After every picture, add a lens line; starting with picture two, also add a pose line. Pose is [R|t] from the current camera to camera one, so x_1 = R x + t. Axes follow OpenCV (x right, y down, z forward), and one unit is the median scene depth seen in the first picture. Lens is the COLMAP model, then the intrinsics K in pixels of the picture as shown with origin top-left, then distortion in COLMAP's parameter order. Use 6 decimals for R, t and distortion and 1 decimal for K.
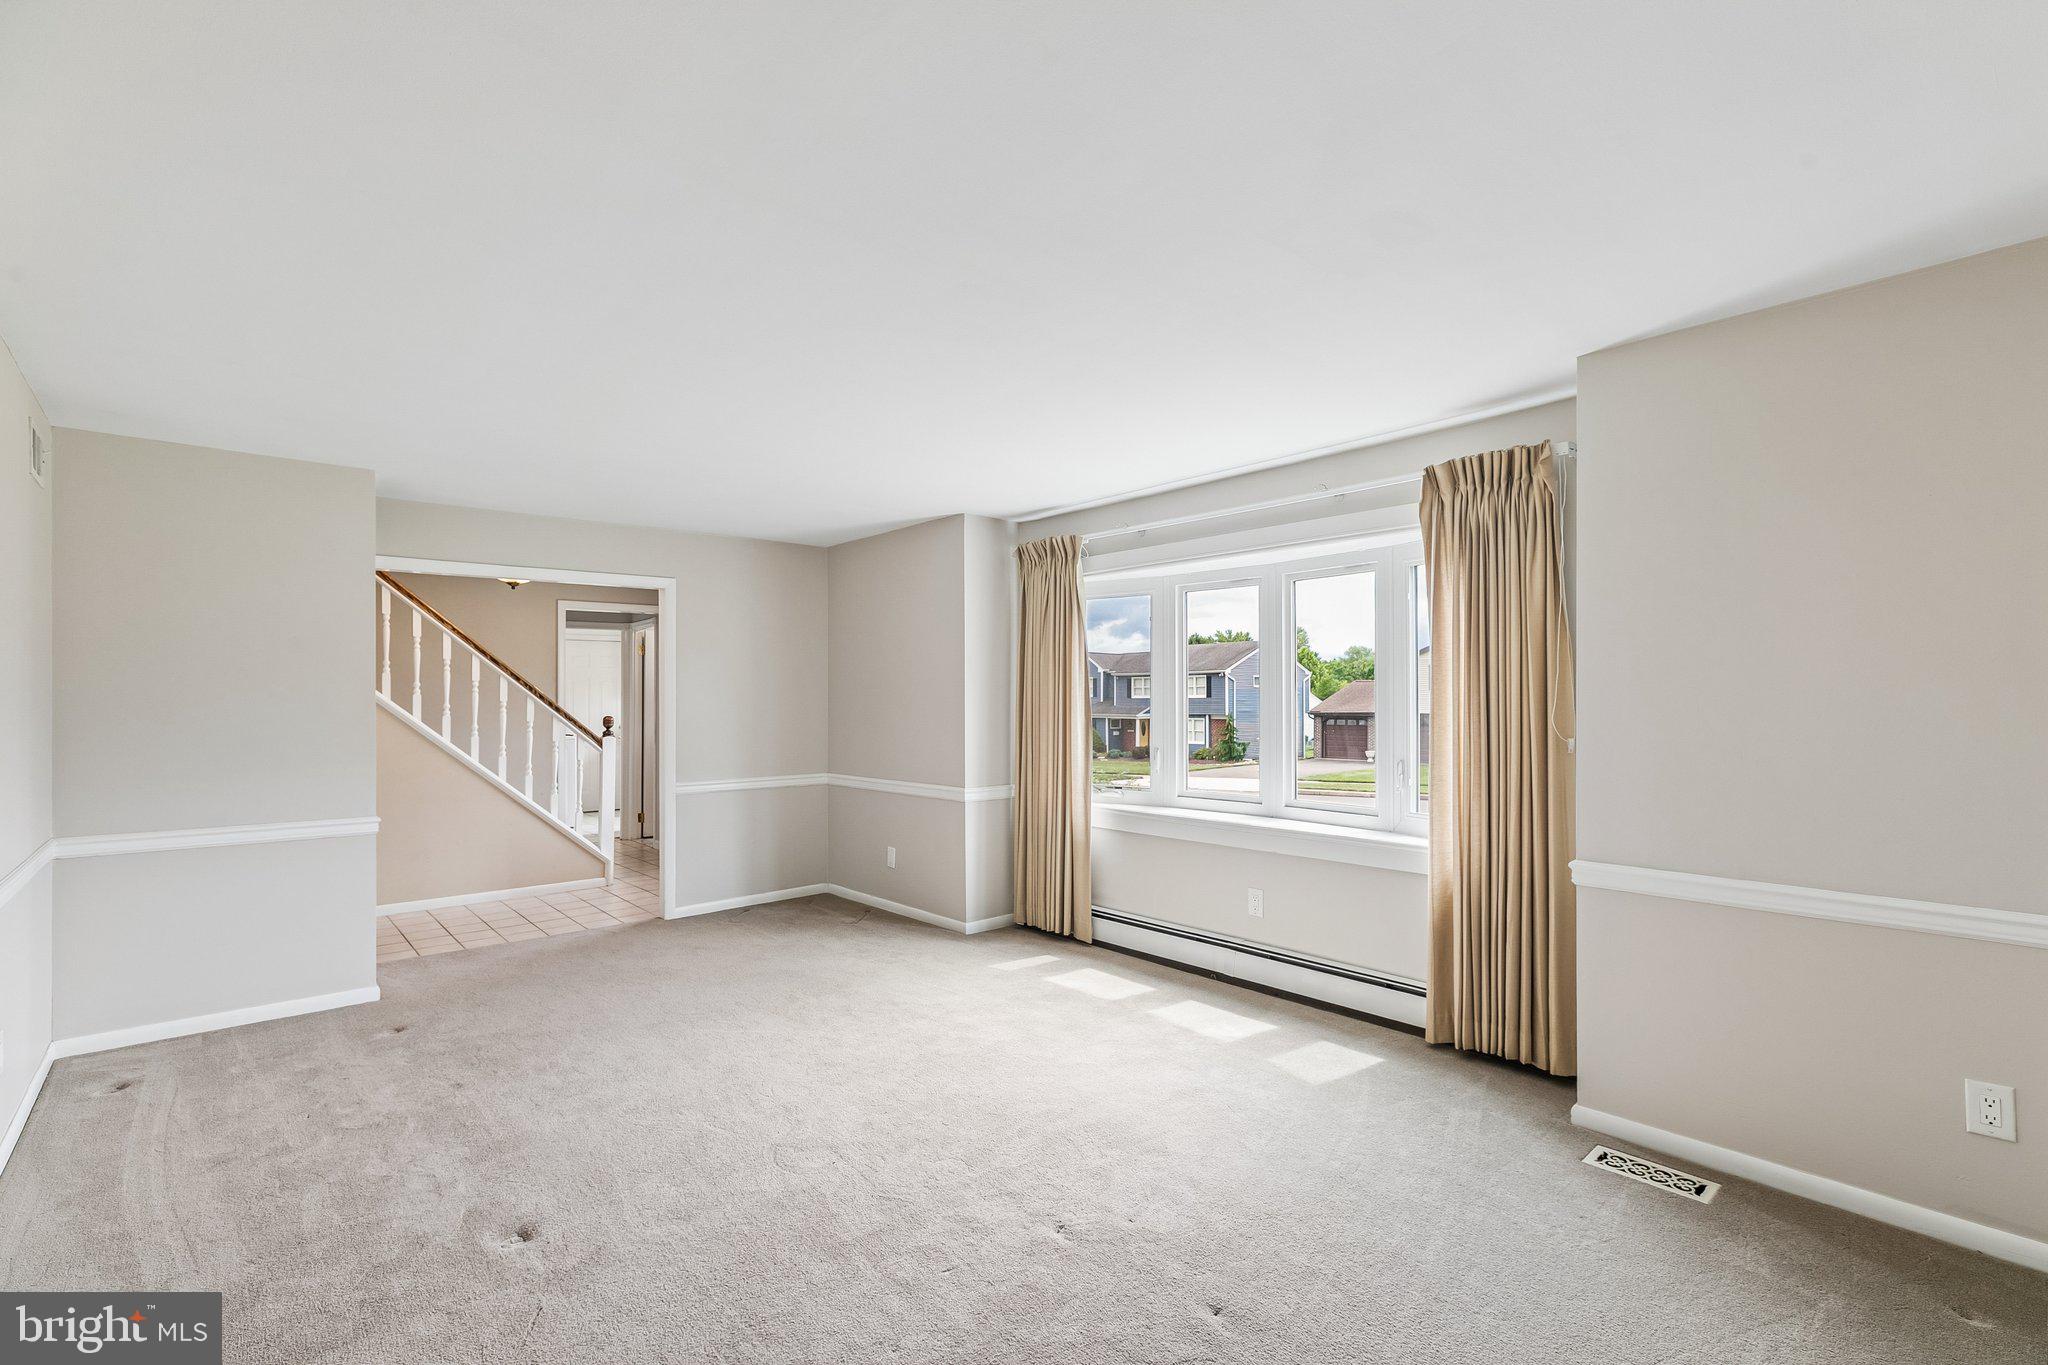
lens RADIAL K [[913.8, 0, 1024.0], [0, 913.8, 682.5], [0, 0, 1]] dist [0.000263, -0.000137]
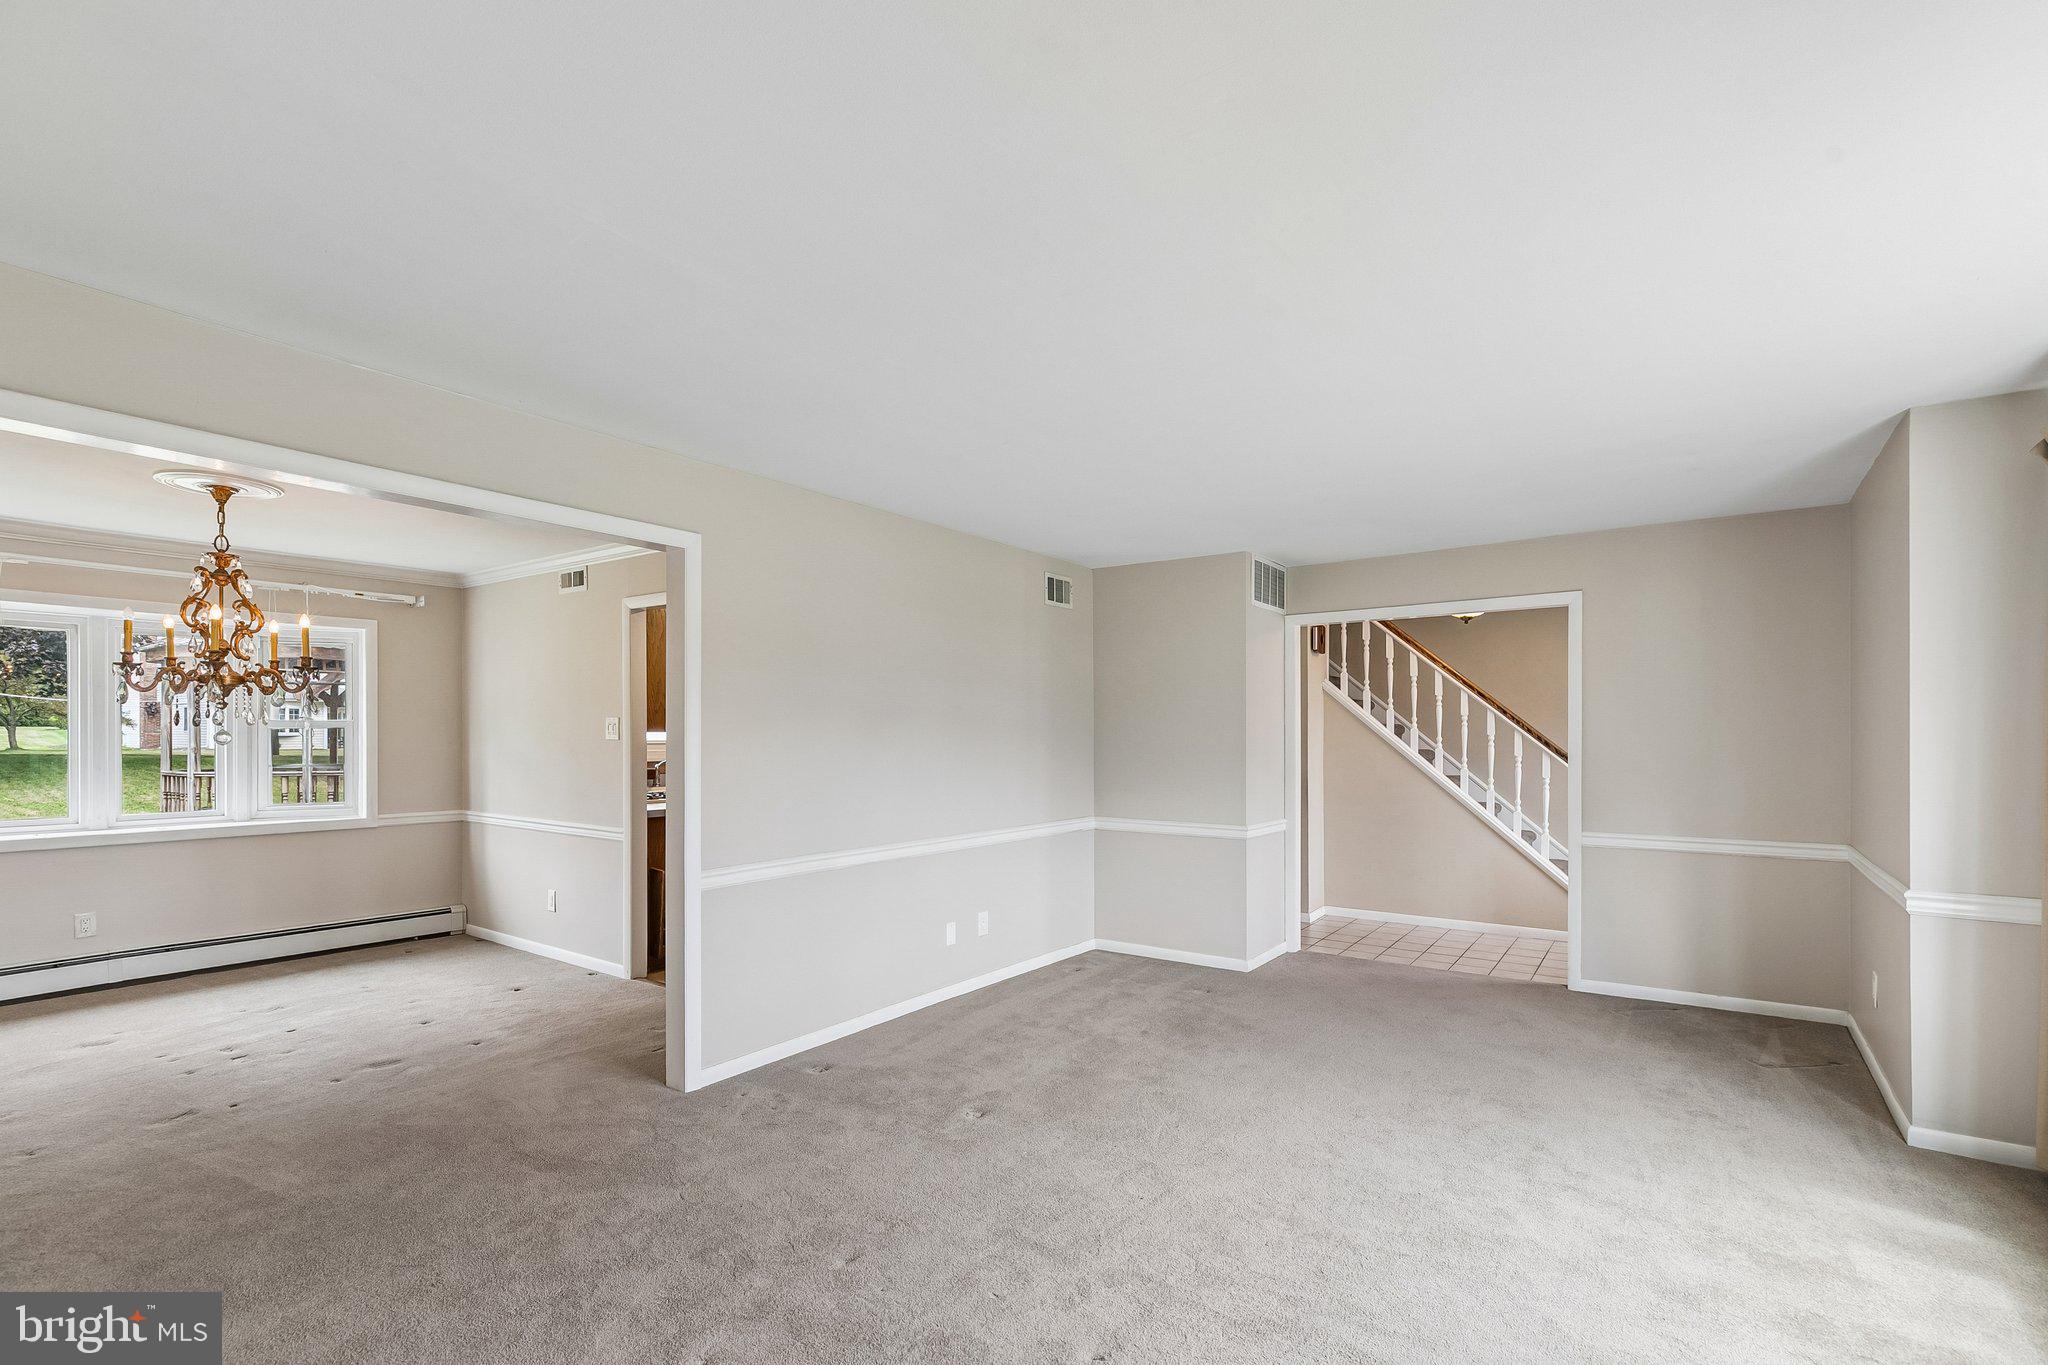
lens RADIAL K [[941.2, 0, 1022.2], [0, 941.2, 722.7], [0, 0, 1]] dist [-0.001135, -0.000453]
pose [[0.223901, -0.009355, -0.974567, 0.386001], [0.016341, 0.999849, -0.005843, 0.005756], [0.974475, -0.014617, 0.224020, 0.328457]]
